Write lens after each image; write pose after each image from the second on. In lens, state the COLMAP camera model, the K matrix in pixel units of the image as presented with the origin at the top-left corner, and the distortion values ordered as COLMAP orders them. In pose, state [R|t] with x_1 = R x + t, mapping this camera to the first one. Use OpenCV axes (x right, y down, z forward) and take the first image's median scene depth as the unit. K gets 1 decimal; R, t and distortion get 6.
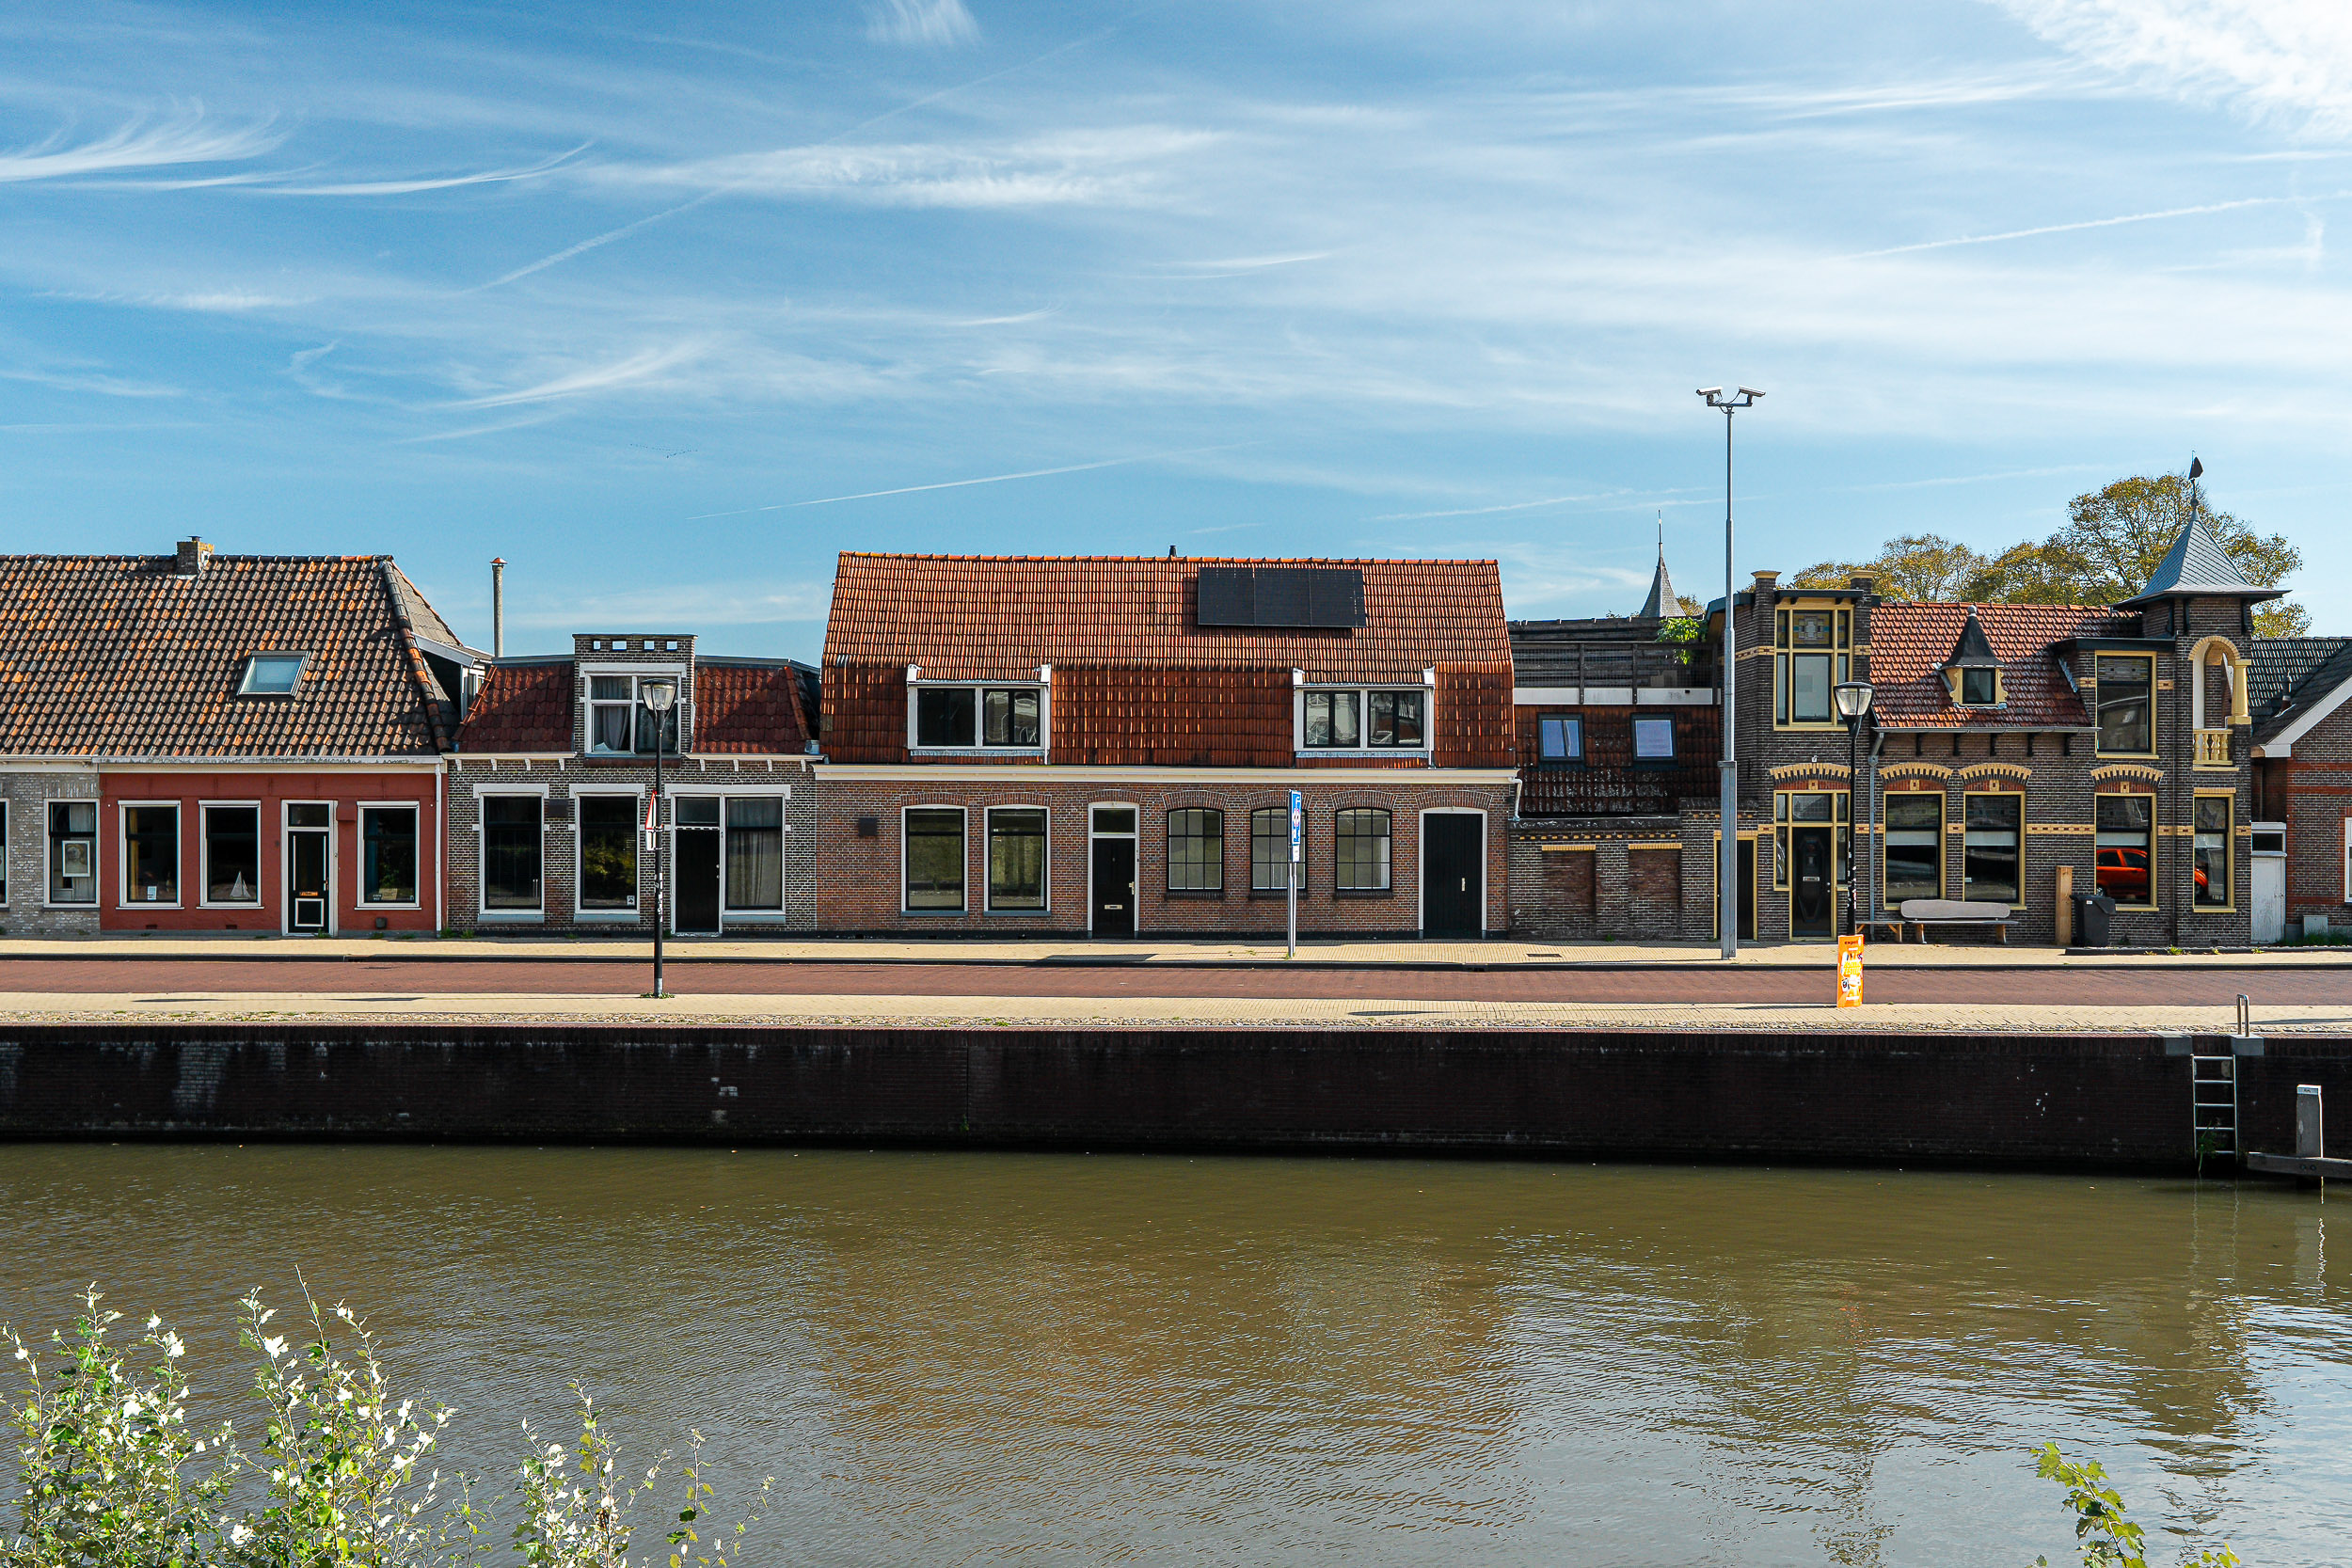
lens RADIAL K [[2071.6, 0, 1181.2], [0, 2071.6, 771.1], [0, 0, 1]] dist [0.009920, -0.010416]
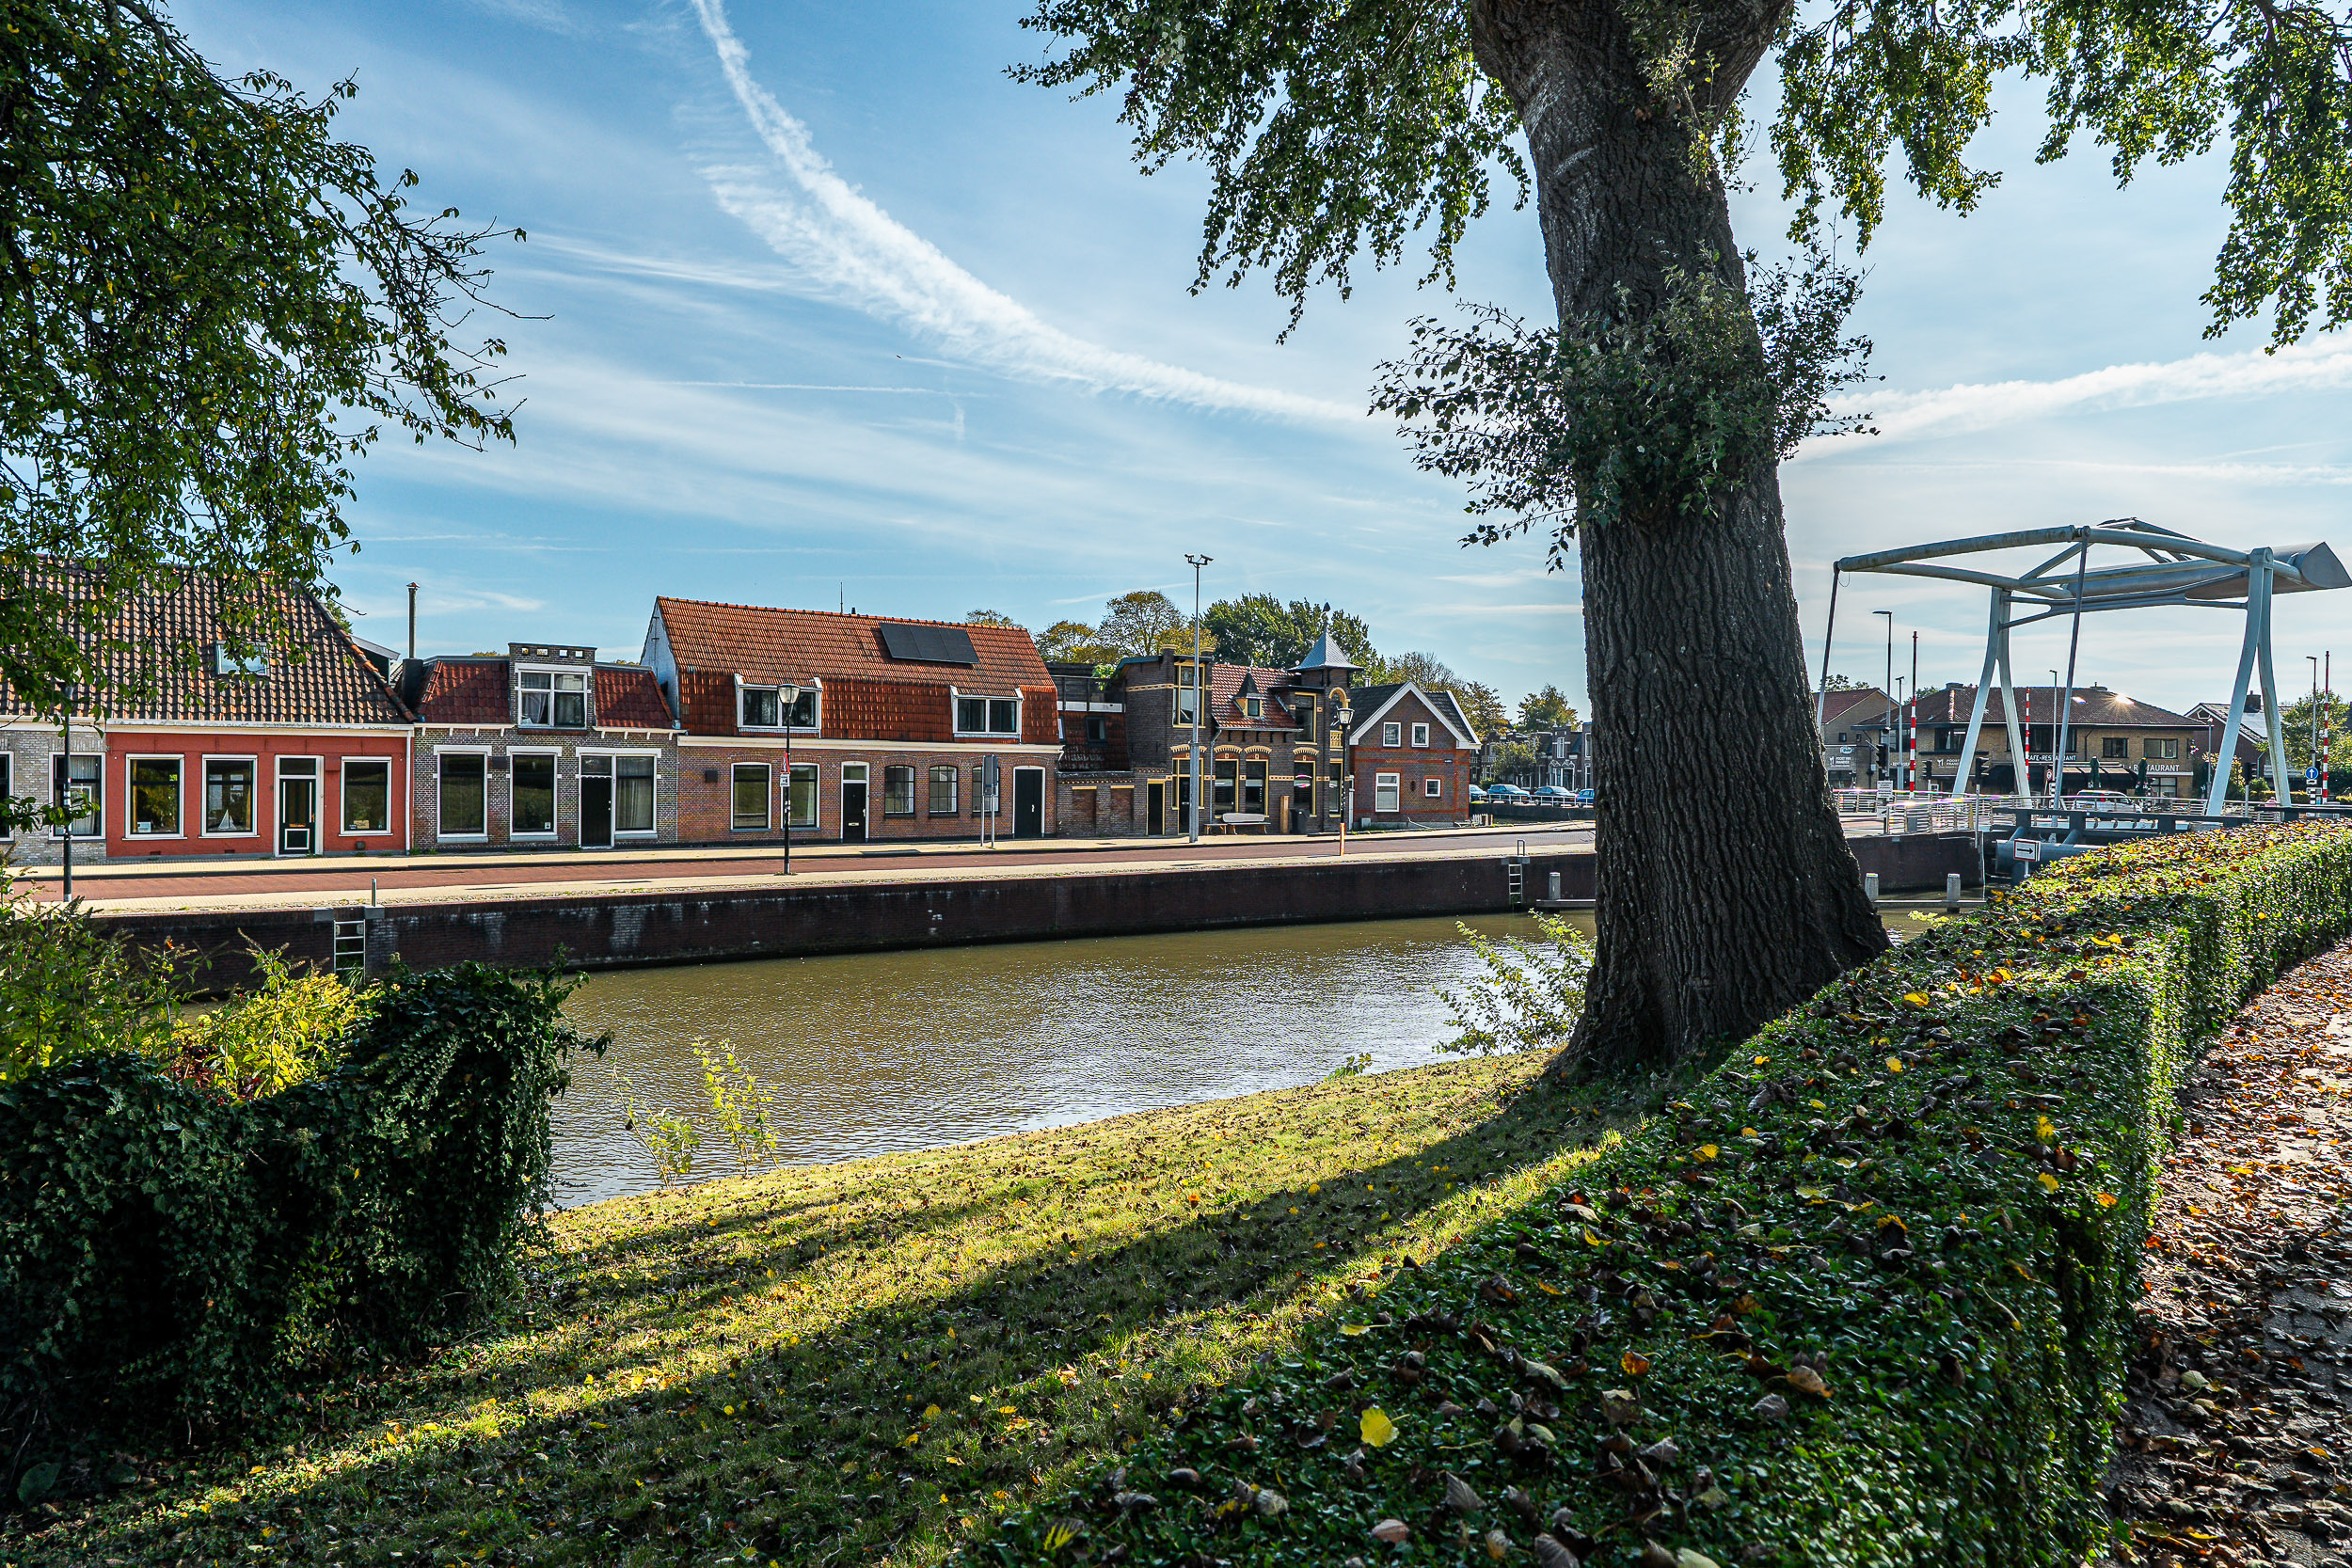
lens RADIAL K [[1464.7, 0, 1156.9], [0, 1464.7, 788.5], [0, 0, 1]] dist [0.003908, 0.004593]
pose [[0.798526, -0.003310, 0.601952, -0.549000], [-0.013069, 0.999654, 0.022833, 0.006545], [-0.601819, -0.026100, 0.798206, -0.090788]]
